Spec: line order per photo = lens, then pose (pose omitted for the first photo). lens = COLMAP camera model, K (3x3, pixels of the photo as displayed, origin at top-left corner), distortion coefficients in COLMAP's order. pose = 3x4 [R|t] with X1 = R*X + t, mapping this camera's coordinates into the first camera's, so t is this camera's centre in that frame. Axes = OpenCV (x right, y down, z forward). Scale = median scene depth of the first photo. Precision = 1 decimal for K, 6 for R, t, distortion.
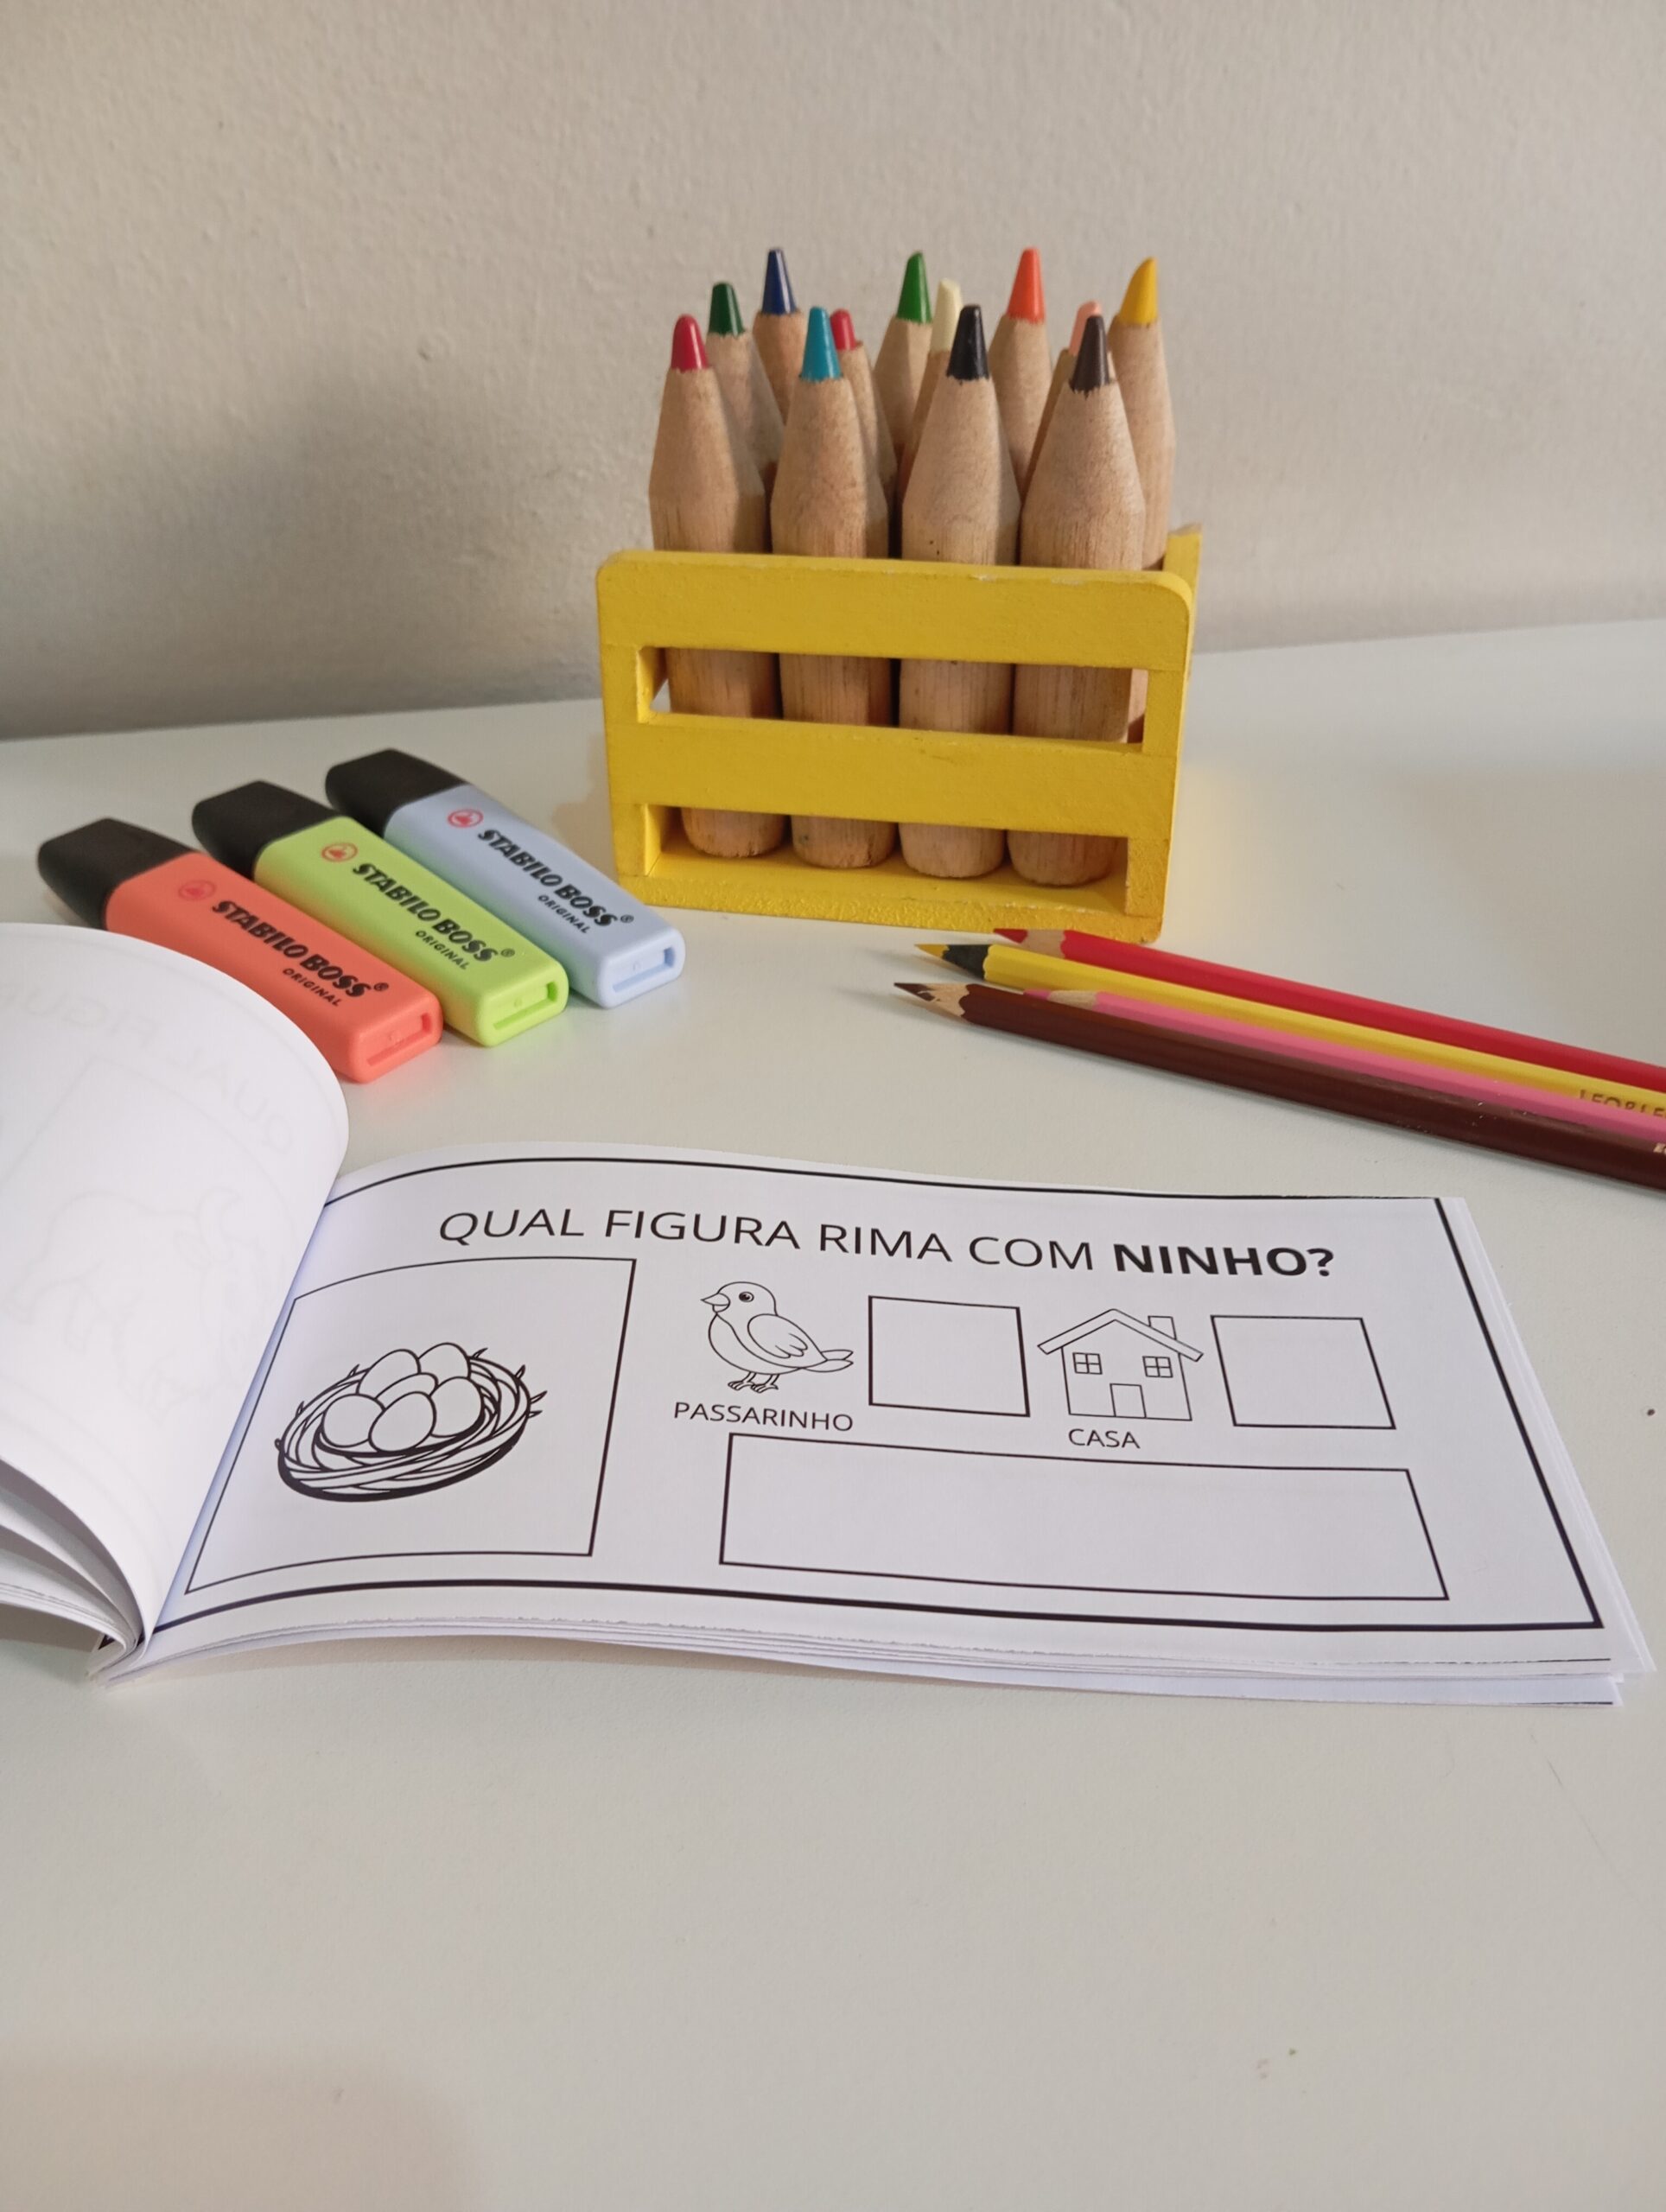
lens RADIAL K [[1828.9, 0, 833.4], [0, 1828.9, 1108.6], [0, 0, 1]] dist [0.078315, -0.200174]
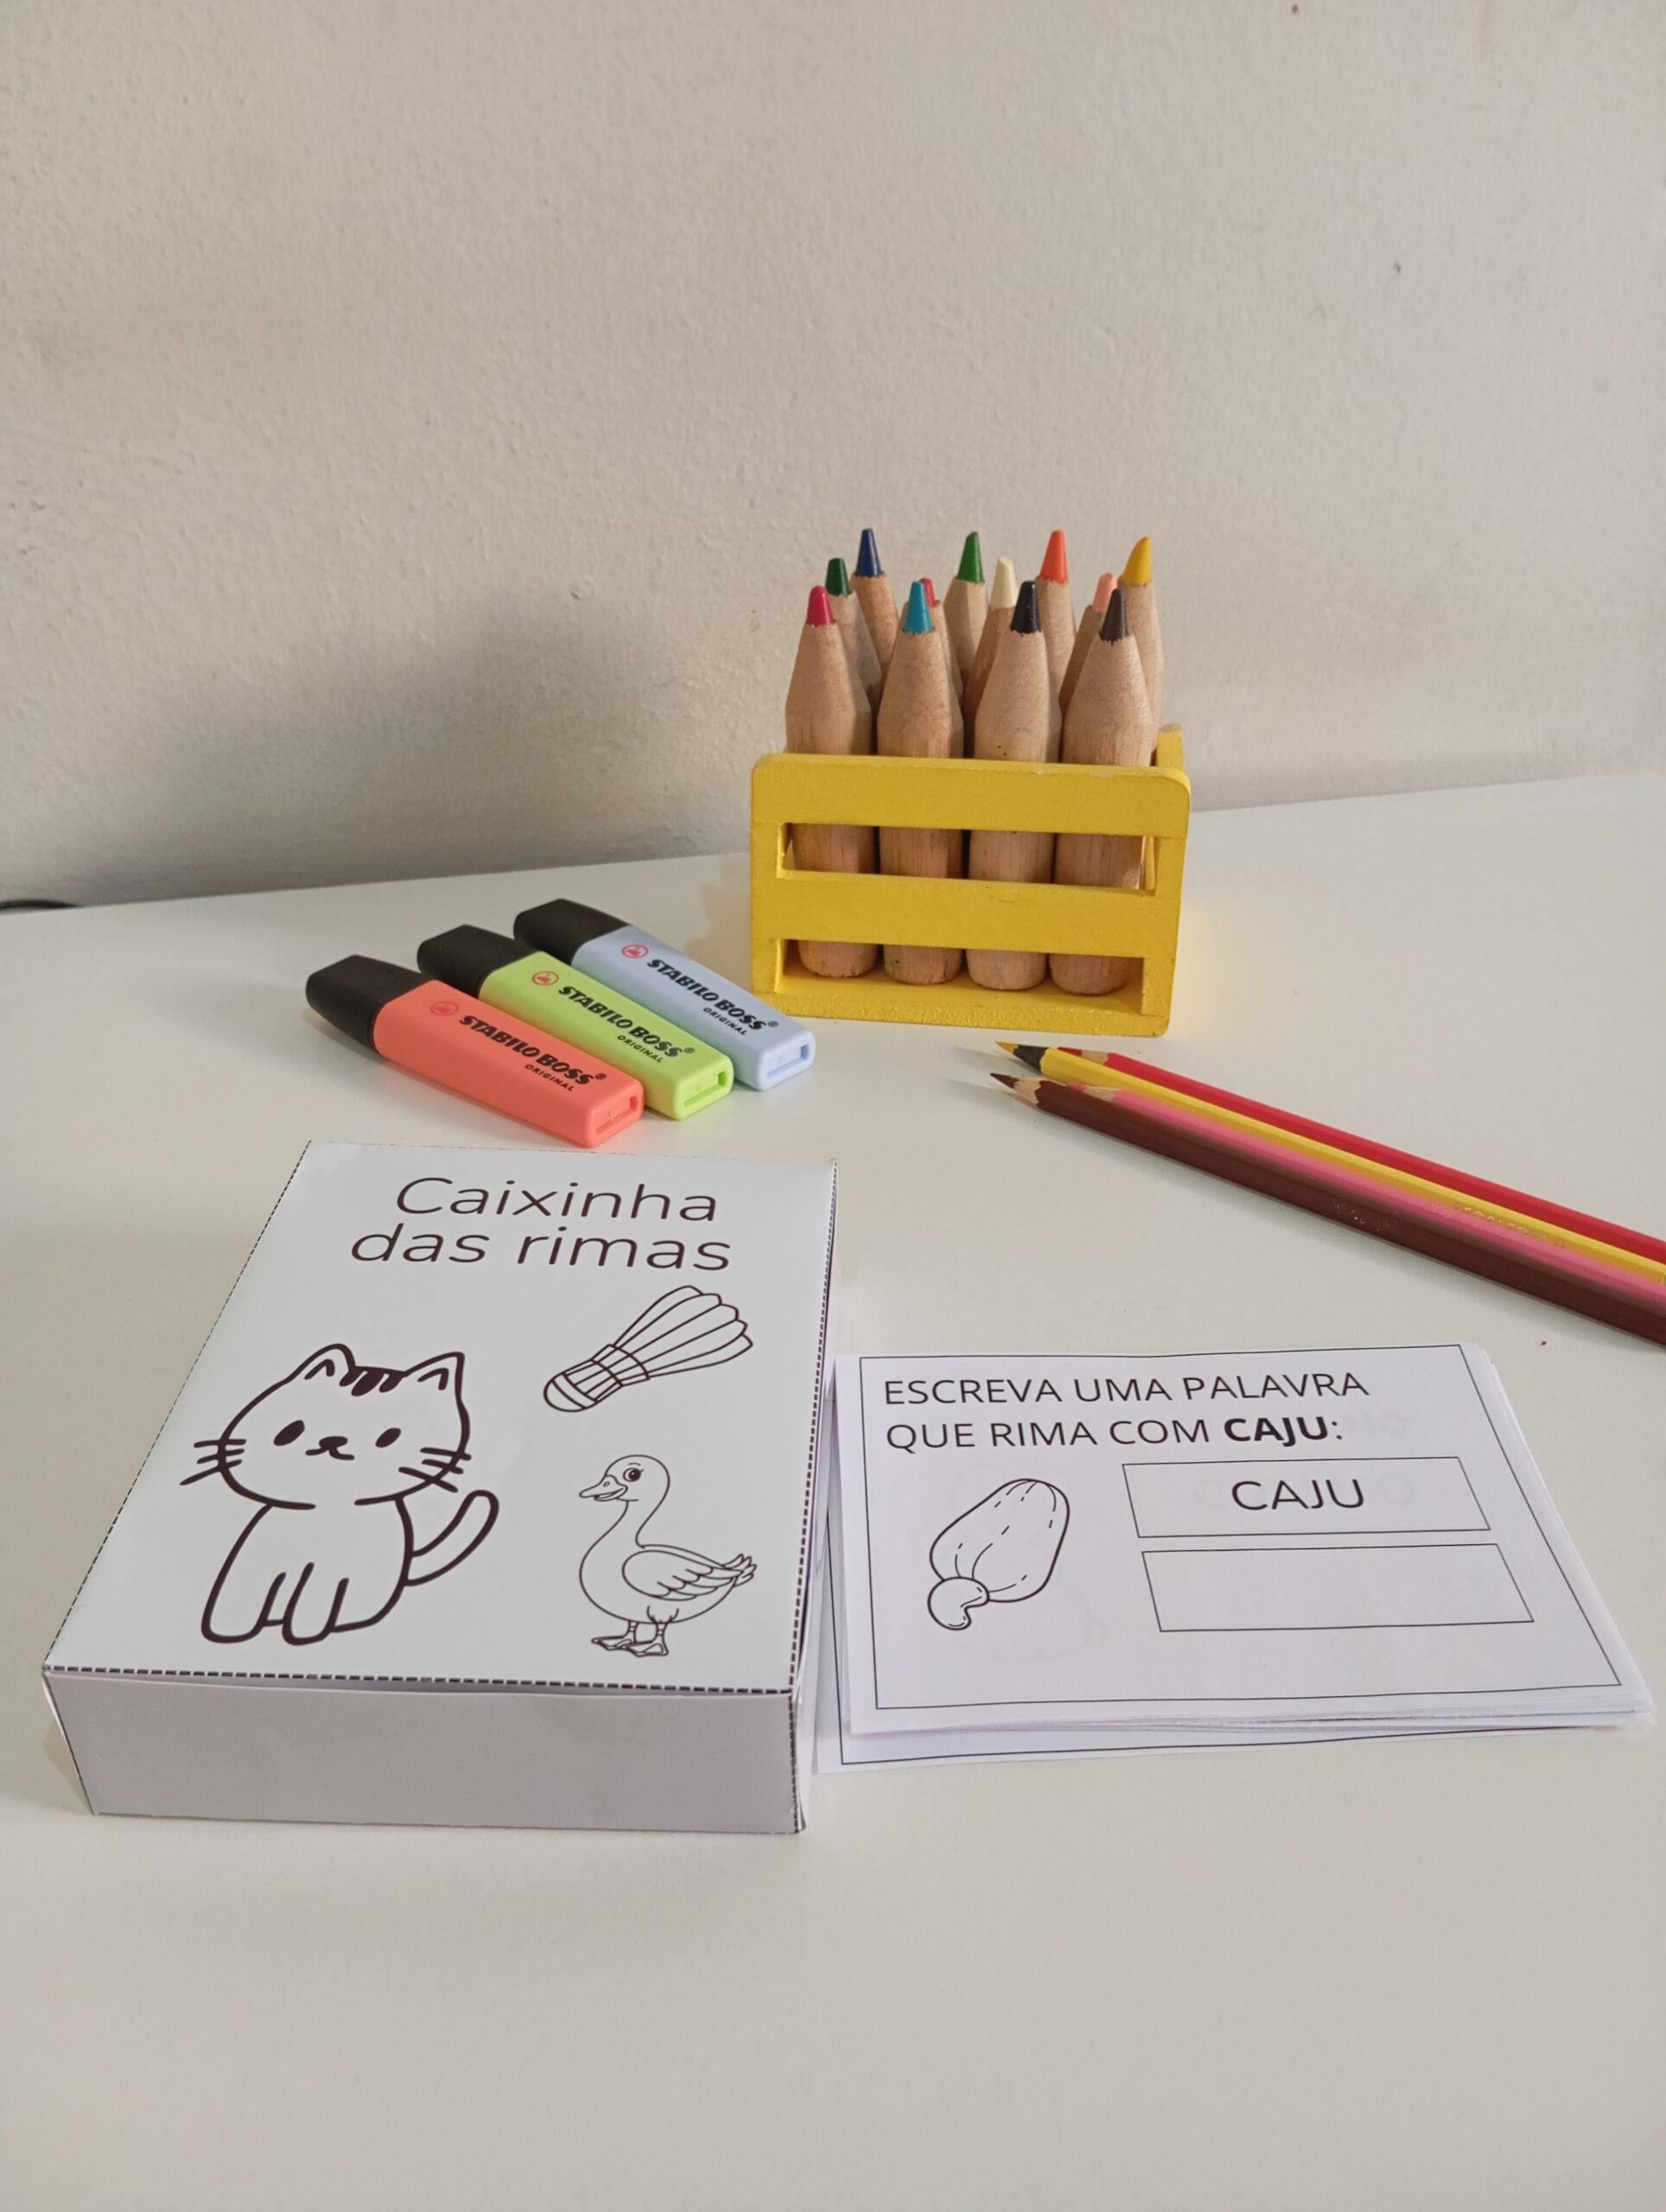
lens RADIAL K [[1794.1, 0, 836.8], [0, 1794.1, 1115.0], [0, 0, 1]] dist [0.077522, -0.200840]
pose [[0.998573, -0.018879, 0.049947, -0.129829], [0.022003, 0.997786, -0.062759, 0.044251], [-0.048652, 0.063768, 0.996778, -0.292046]]
